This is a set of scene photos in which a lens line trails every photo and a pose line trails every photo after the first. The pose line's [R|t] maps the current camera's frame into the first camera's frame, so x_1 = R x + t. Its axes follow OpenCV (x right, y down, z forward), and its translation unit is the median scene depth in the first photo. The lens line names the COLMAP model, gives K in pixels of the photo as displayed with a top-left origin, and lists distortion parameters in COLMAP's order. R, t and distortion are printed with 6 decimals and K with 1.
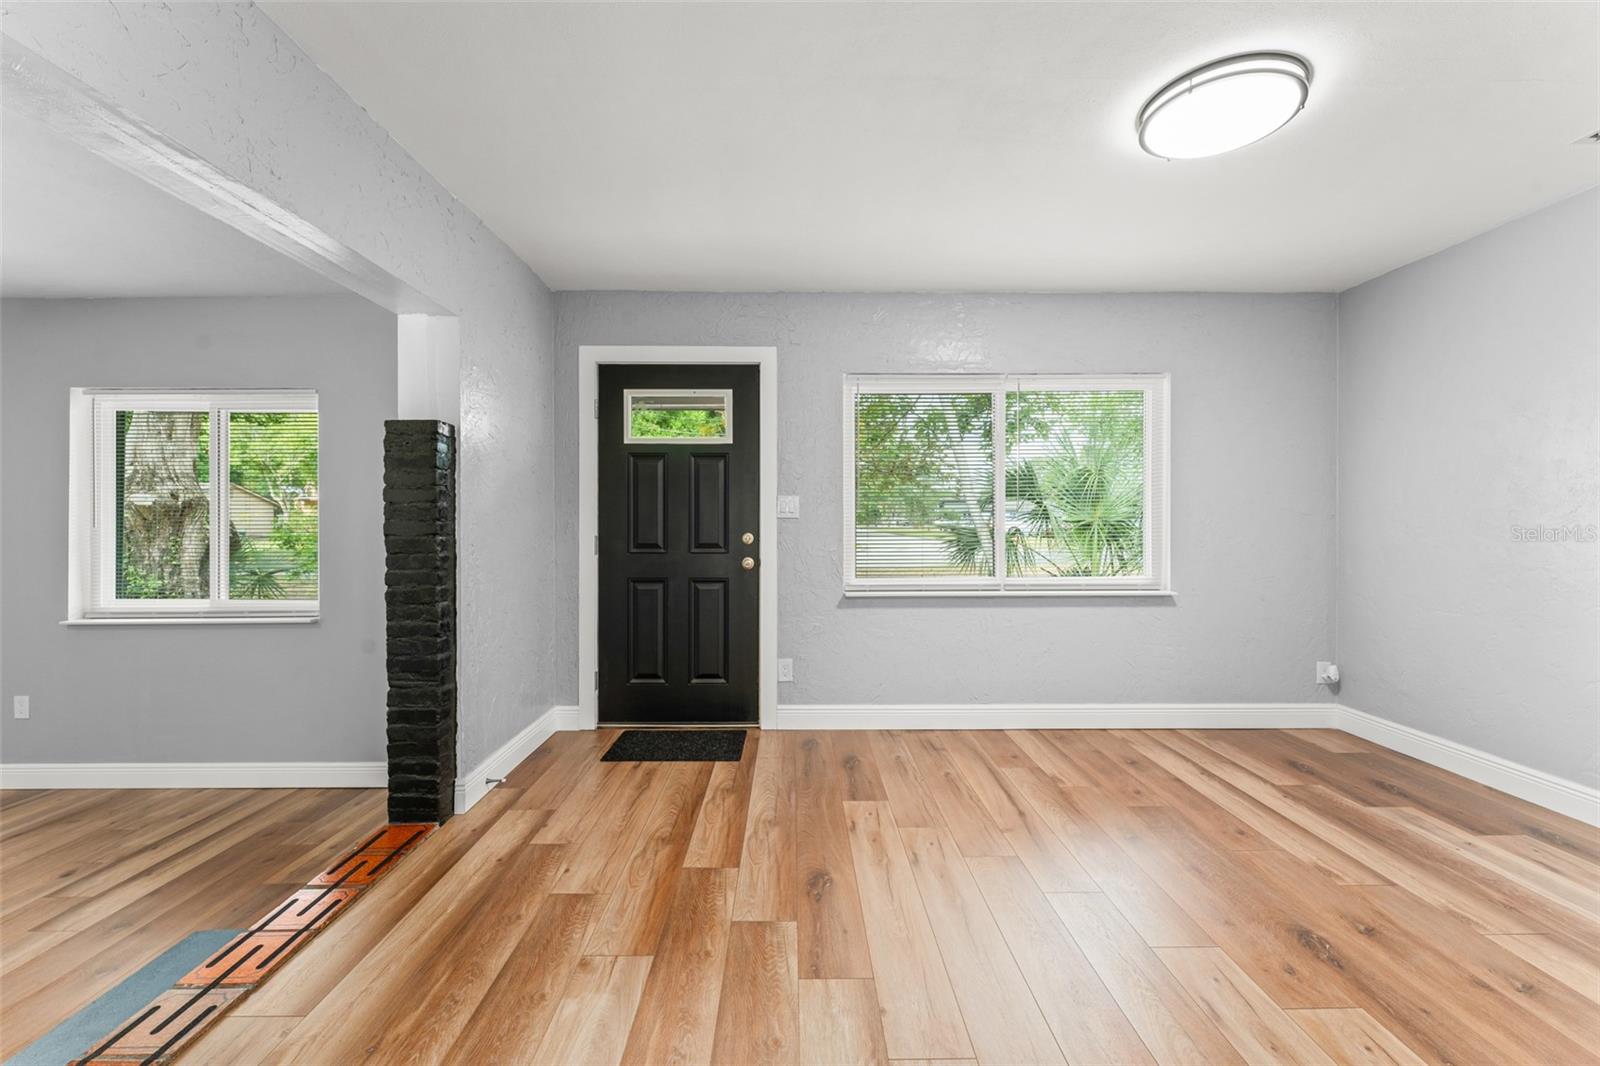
lens RADIAL K [[640.3, 0, 801.2], [0, 640.3, 523.9], [0, 0, 1]] dist [-0.000809, 0.000045]
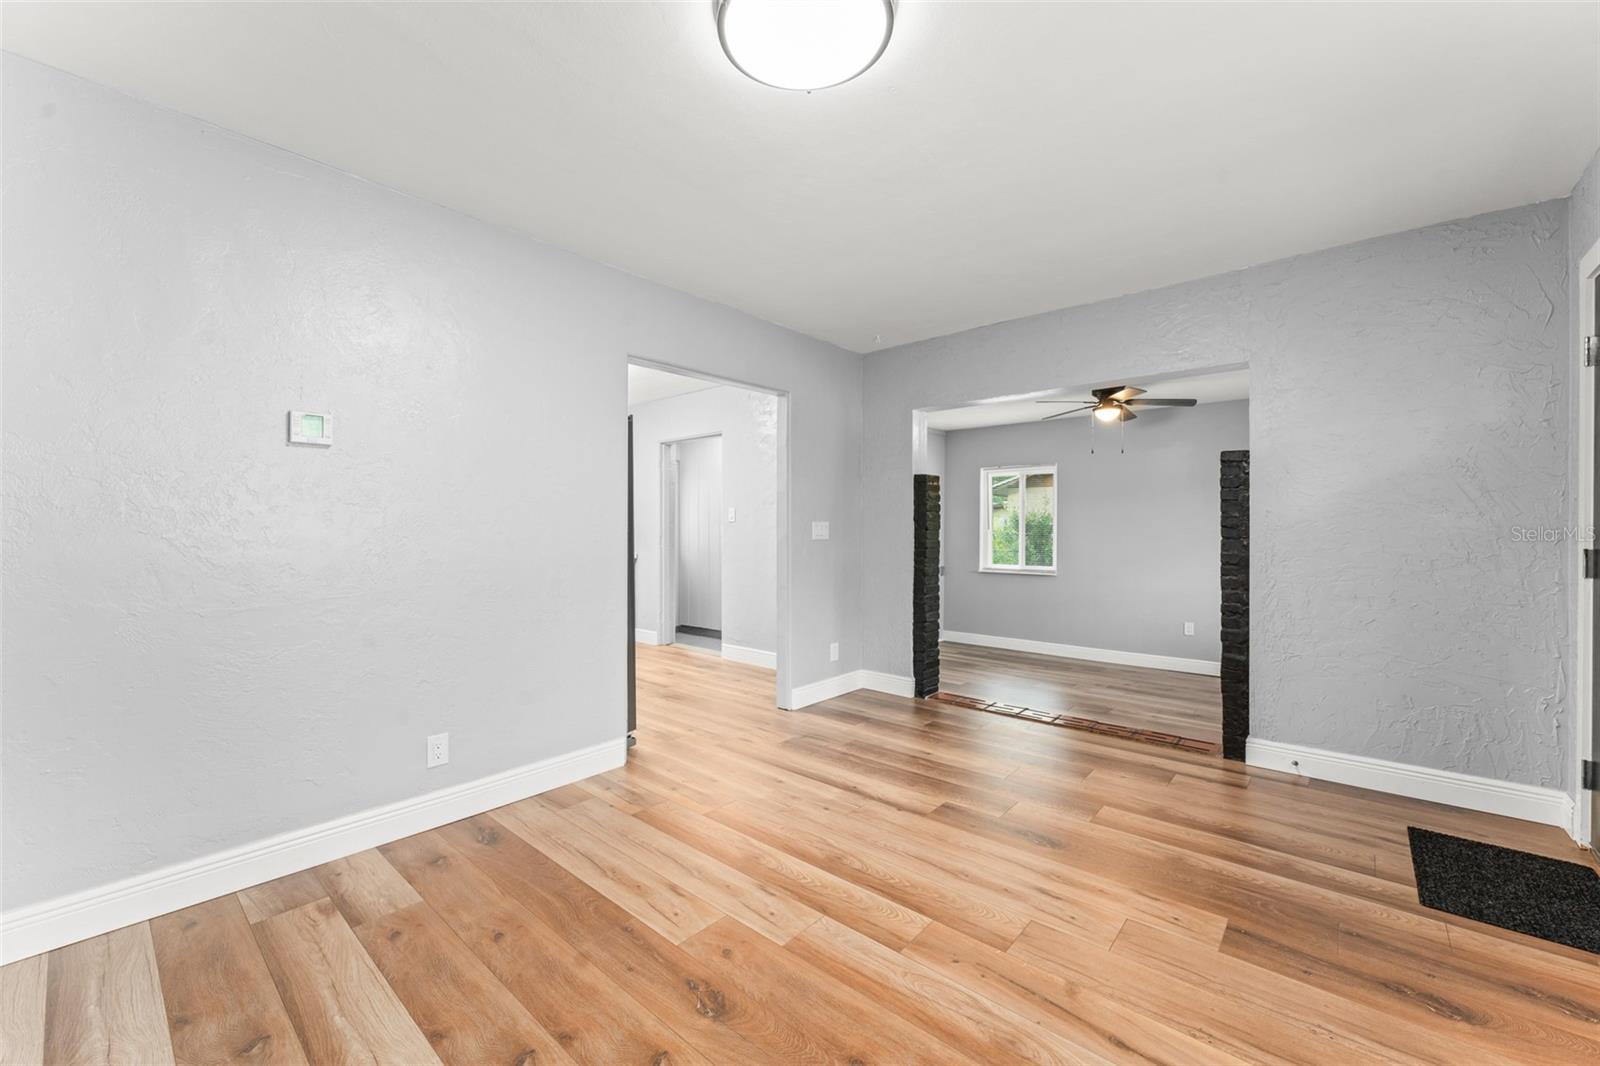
lens RADIAL K [[632.1, 0, 795.4], [0, 632.1, 532.7], [0, 0, 1]] dist [-0.000493, 0.000145]
pose [[-0.672400, 0.005328, -0.740169, 0.742651], [-0.001014, 0.999967, 0.008119, -0.002768], [0.740188, 0.006210, -0.672372, 0.908477]]
